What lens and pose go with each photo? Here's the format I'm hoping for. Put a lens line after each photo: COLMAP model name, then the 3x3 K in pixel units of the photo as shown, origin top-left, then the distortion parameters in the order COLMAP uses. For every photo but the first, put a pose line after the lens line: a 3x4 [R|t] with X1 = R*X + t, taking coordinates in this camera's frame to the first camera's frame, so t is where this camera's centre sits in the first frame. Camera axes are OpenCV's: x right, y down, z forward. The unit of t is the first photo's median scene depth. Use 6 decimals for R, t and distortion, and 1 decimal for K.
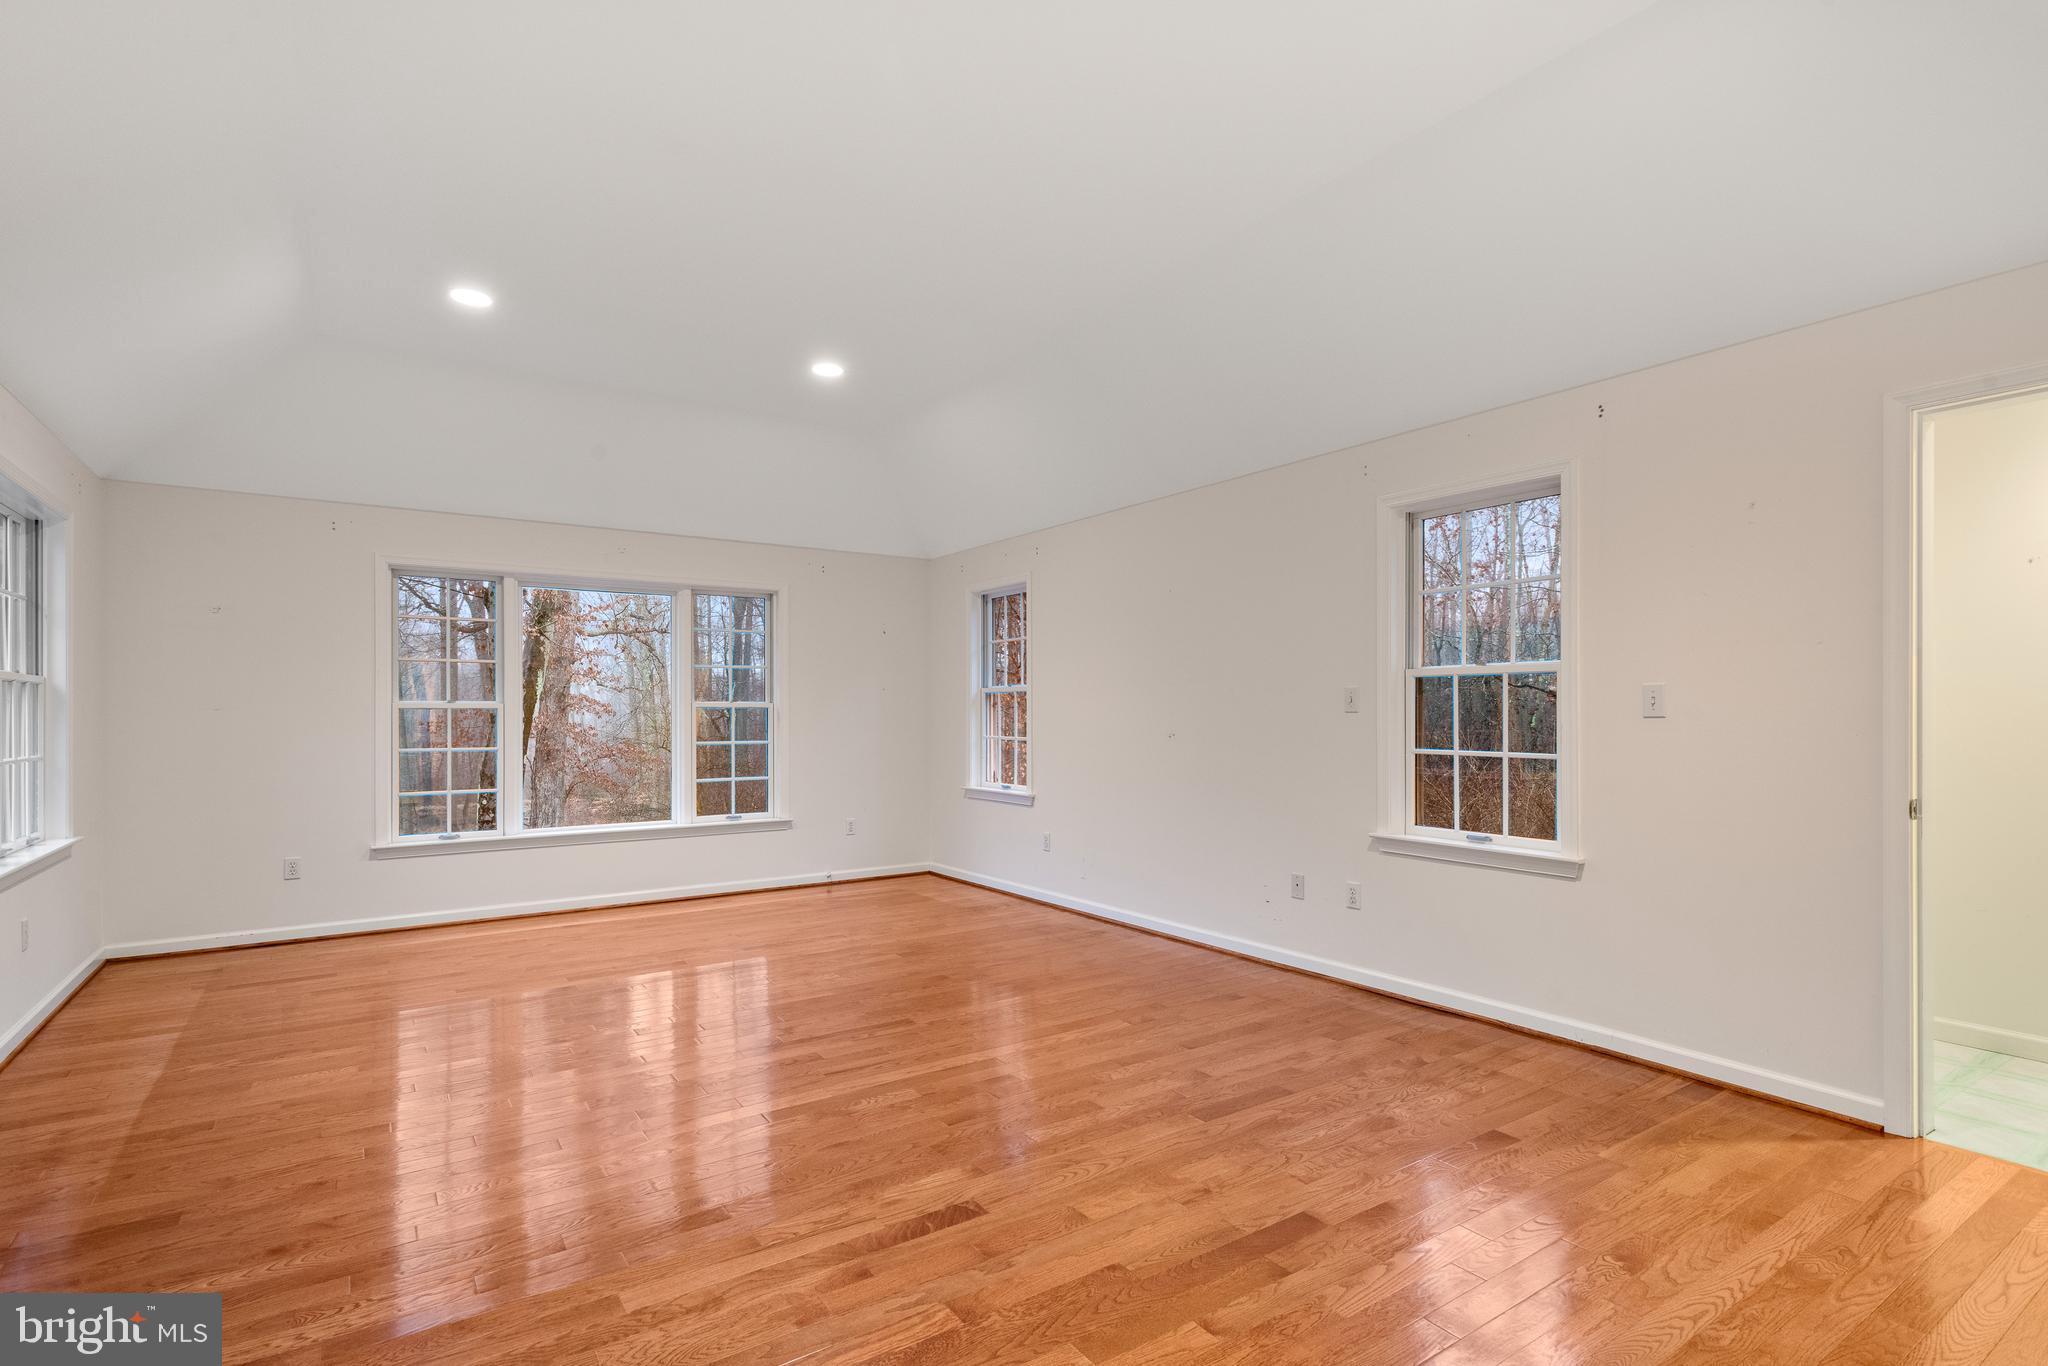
lens RADIAL K [[981.9, 0, 1017.0], [0, 981.9, 693.5], [0, 0, 1]] dist [0.013731, 0.000090]
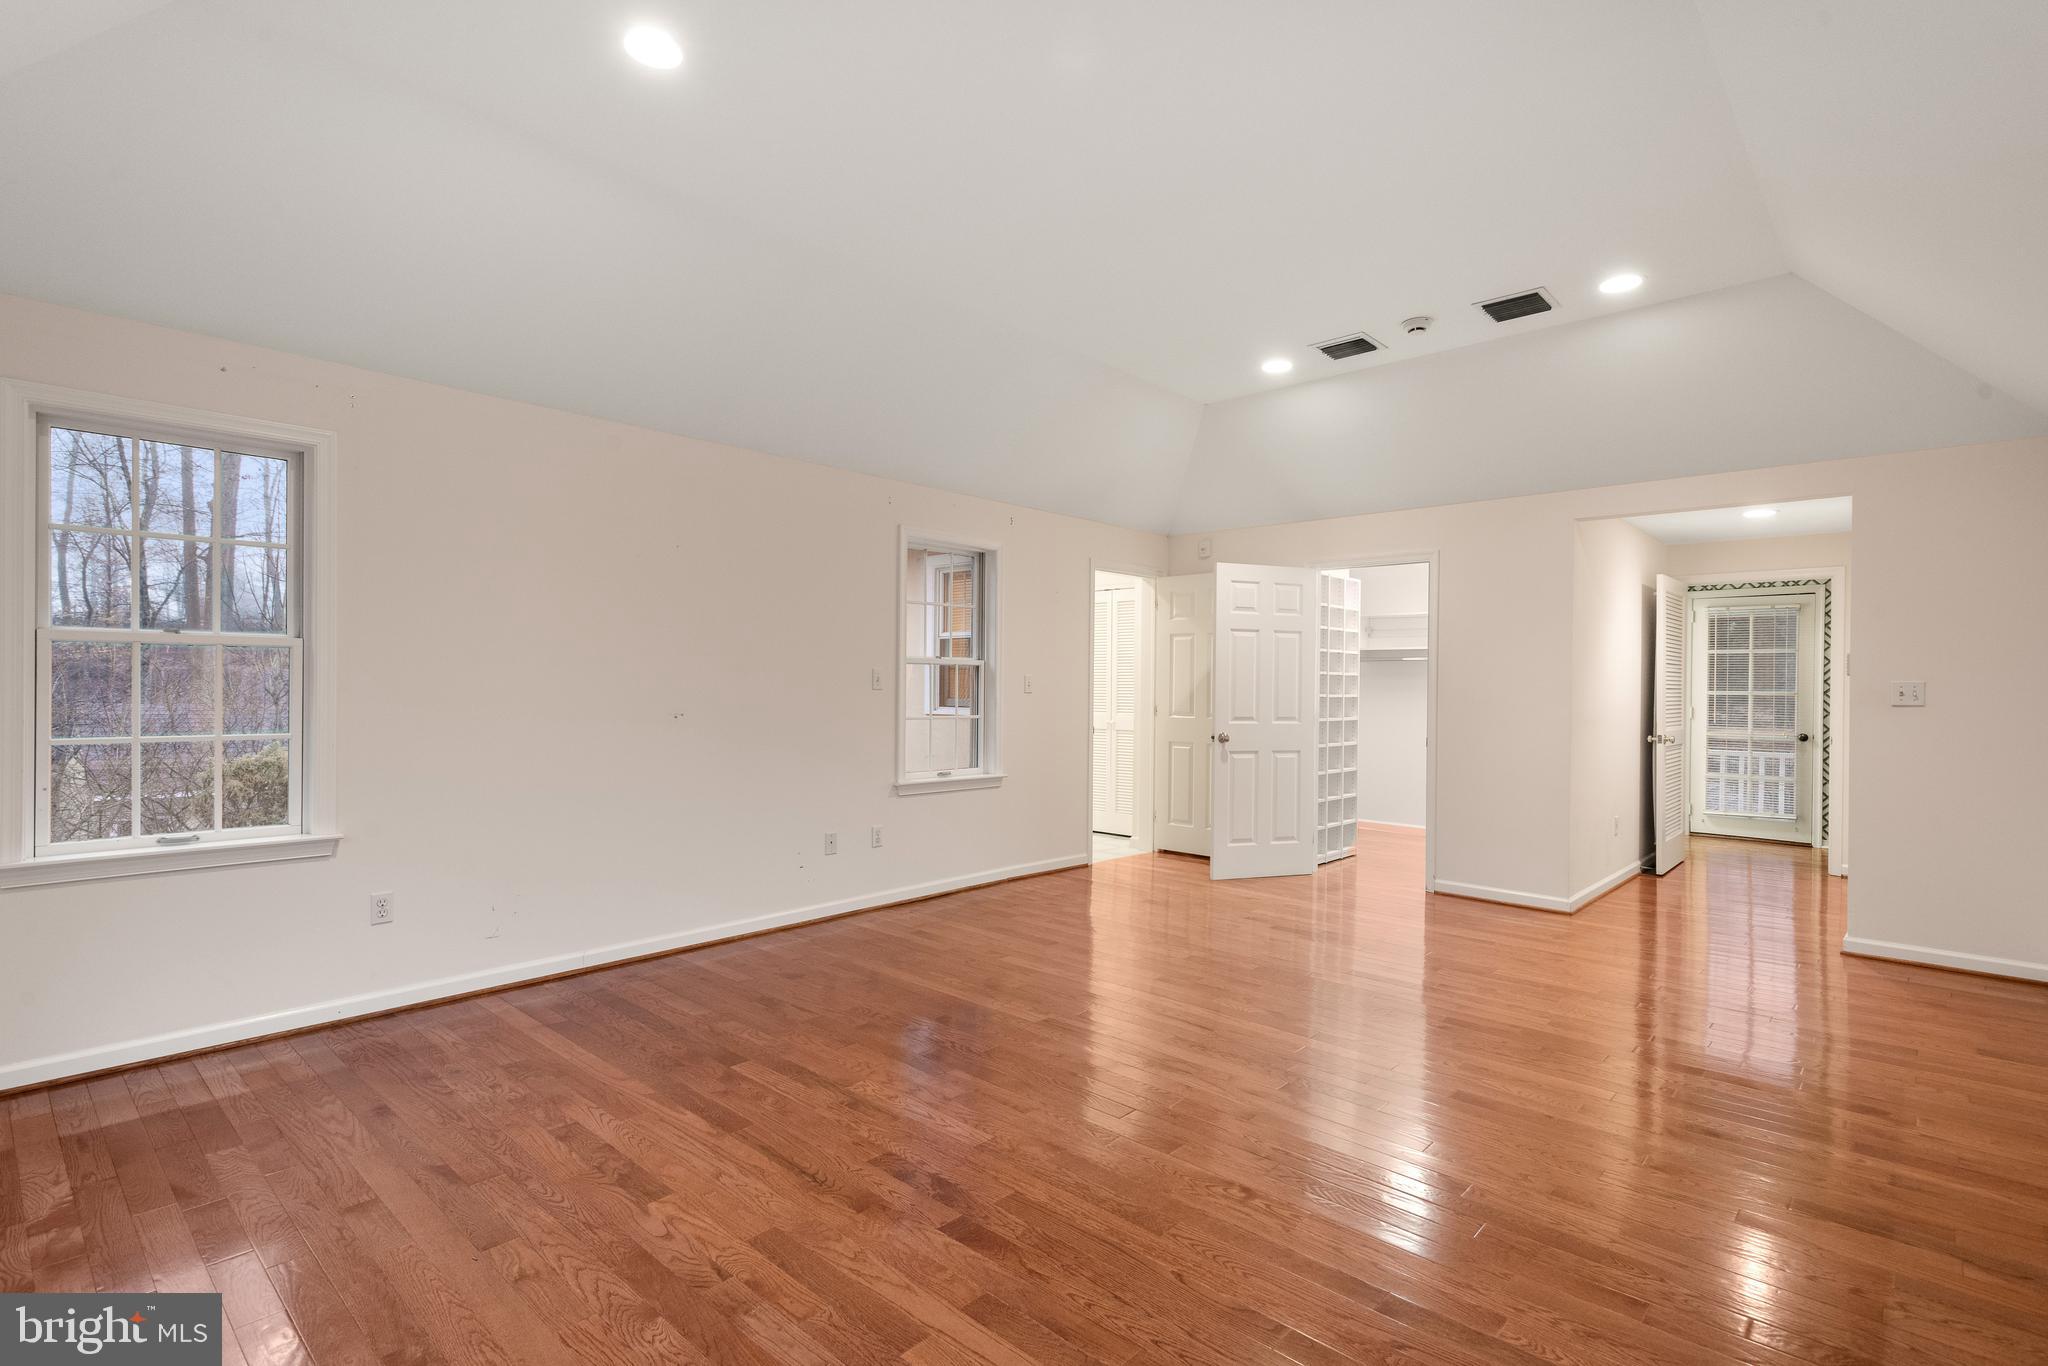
lens RADIAL K [[981.9, 0, 1018.9], [0, 981.9, 685.3], [0, 0, 1]] dist [0.013731, 0.000090]
pose [[-0.220547, -0.008583, 0.975339, -0.827332], [-0.034049, 0.999420, 0.001096, 0.006252], [-0.974782, -0.032968, -0.220711, 1.004564]]
